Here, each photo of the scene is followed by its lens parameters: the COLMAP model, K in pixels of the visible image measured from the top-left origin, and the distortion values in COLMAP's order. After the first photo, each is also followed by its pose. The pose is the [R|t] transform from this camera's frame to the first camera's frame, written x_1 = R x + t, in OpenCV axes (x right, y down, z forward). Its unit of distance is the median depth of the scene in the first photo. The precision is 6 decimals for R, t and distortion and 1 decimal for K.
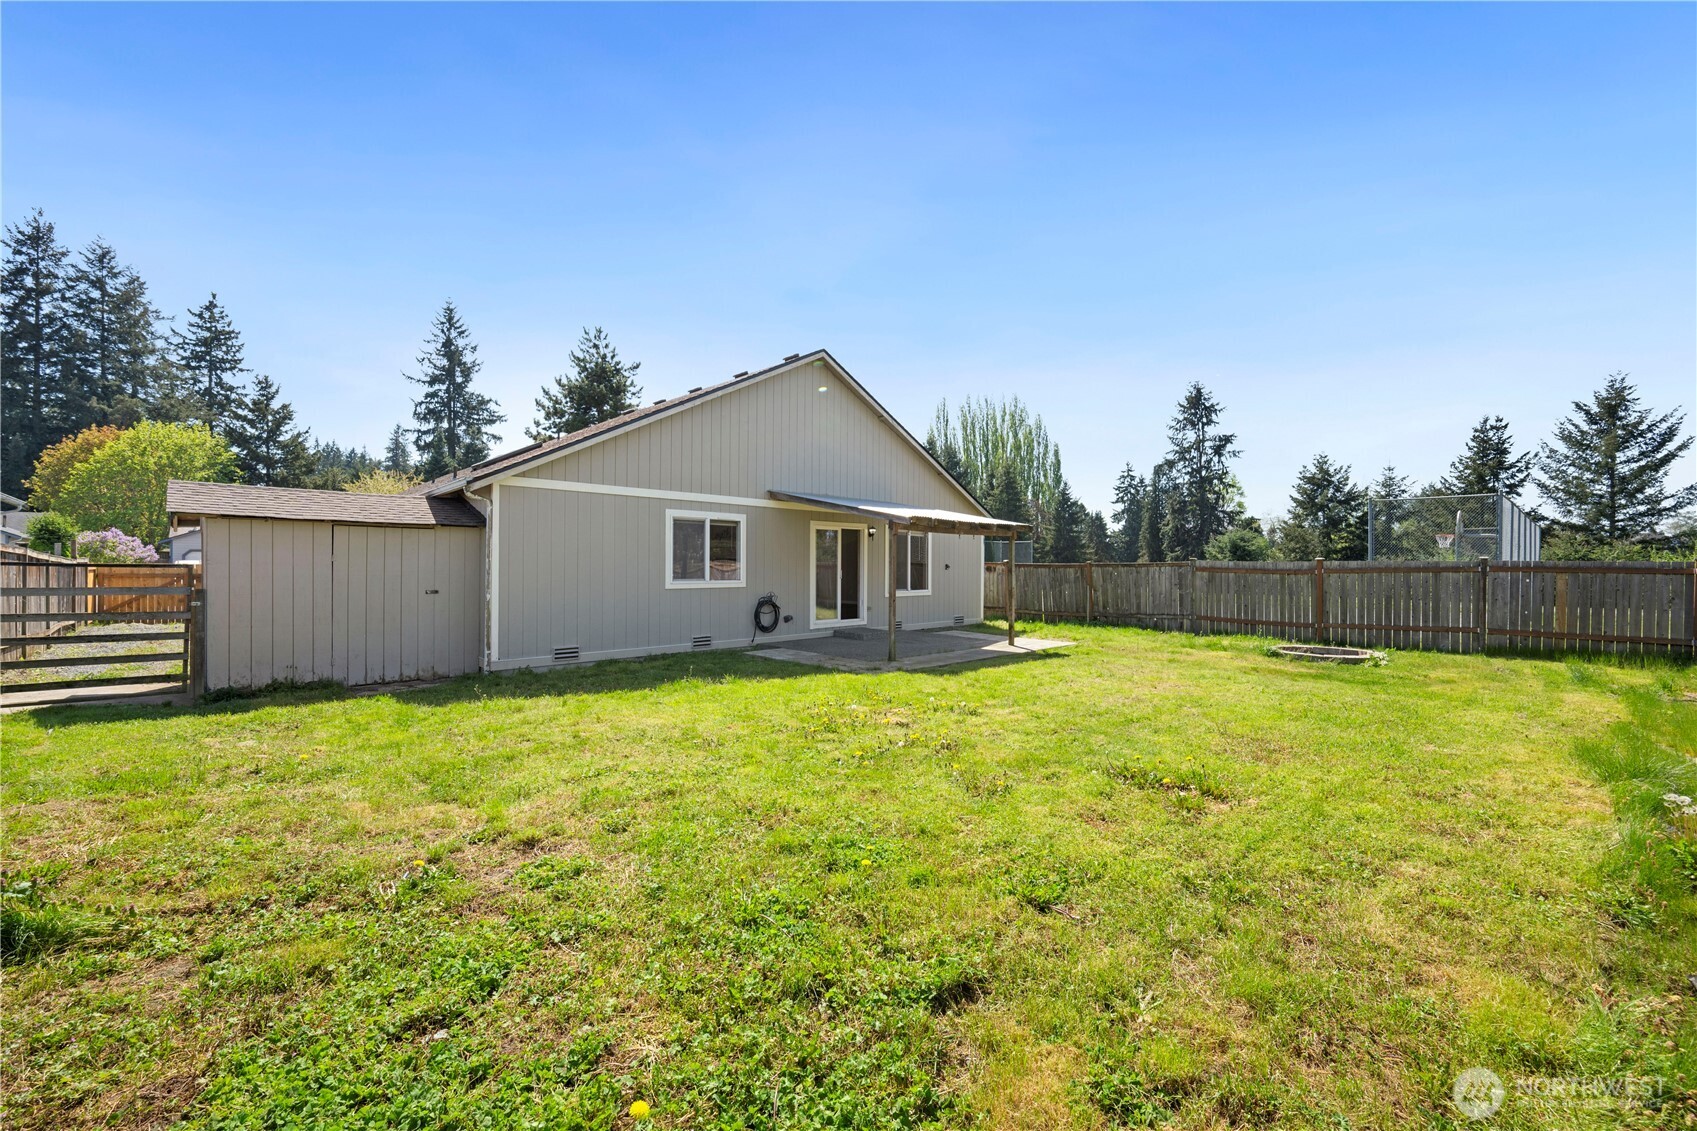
lens RADIAL K [[681.9, 0, 851.5], [0, 681.9, 577.9], [0, 0, 1]] dist [0.001641, 0.000670]
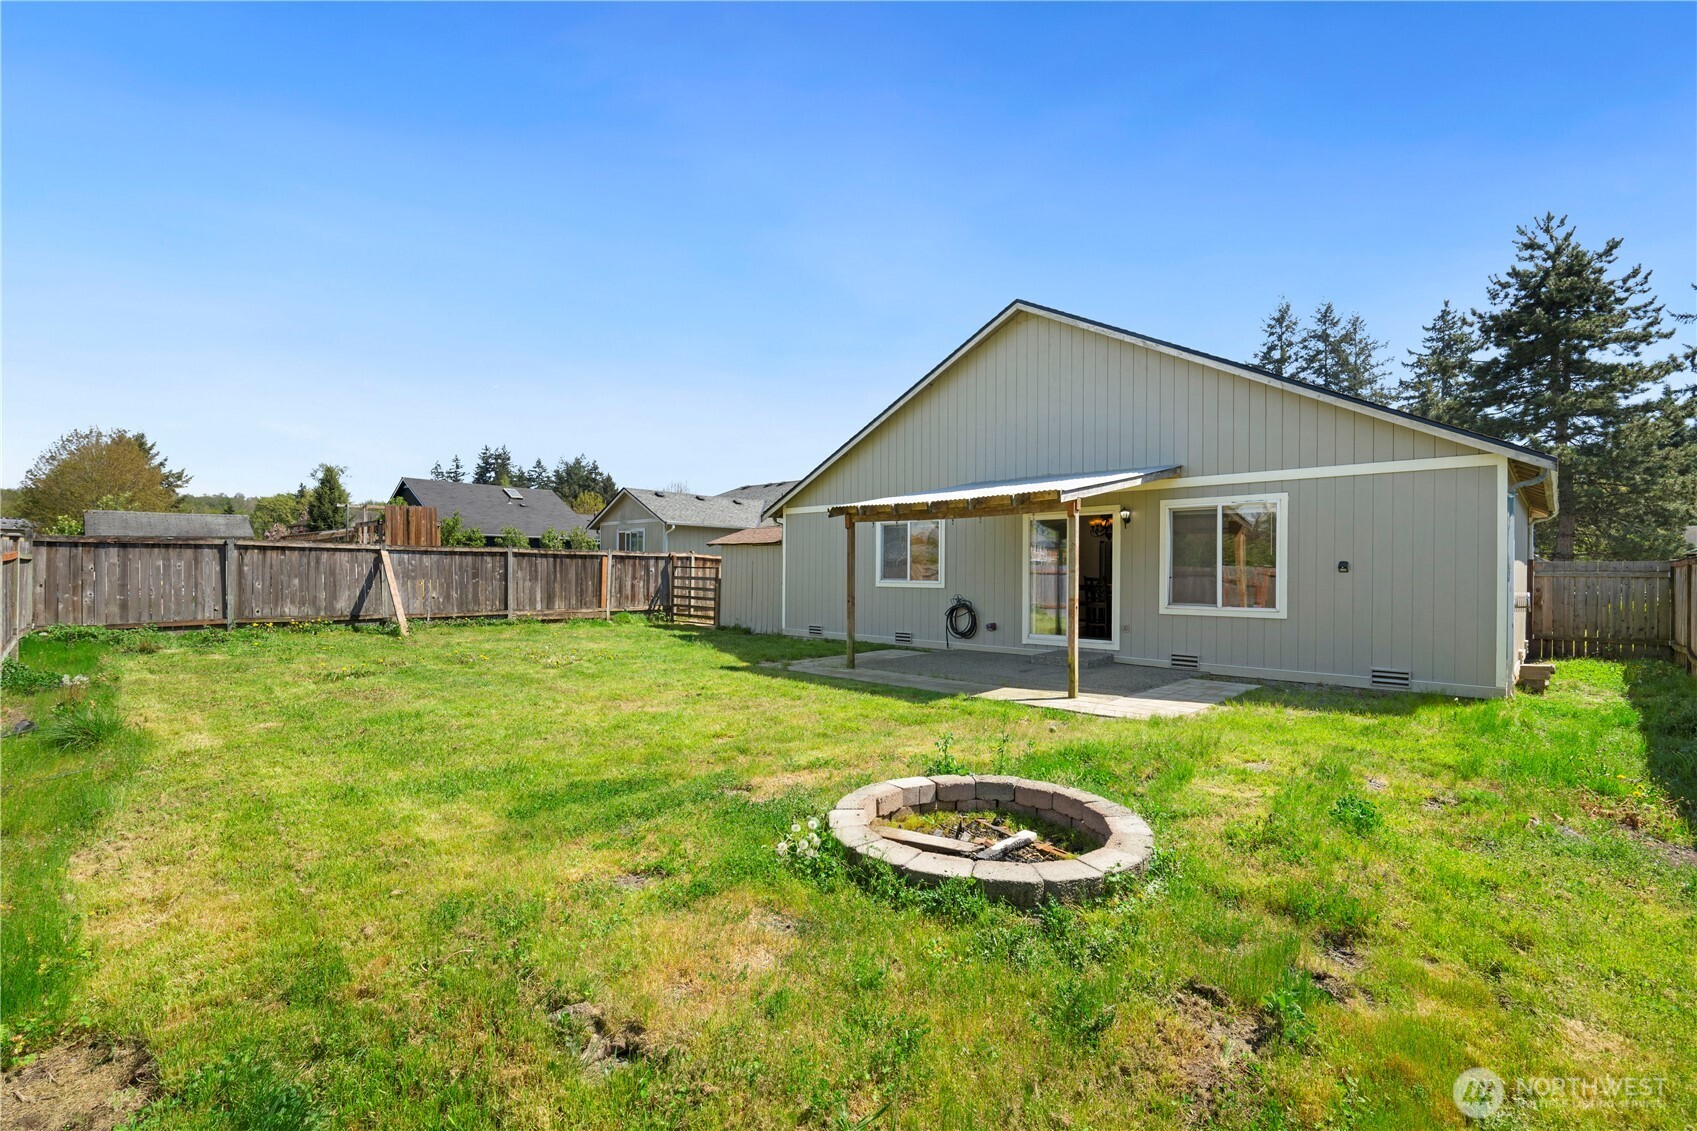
lens RADIAL K [[774.4, 0, 840.5], [0, 774.4, 567.7], [0, 0, 1]] dist [0.000628, 0.000140]
pose [[0.008908, -0.013427, -0.999870, 0.923970], [-0.025830, 0.999573, -0.013654, 0.003608], [0.999627, 0.025948, 0.008557, 0.828372]]
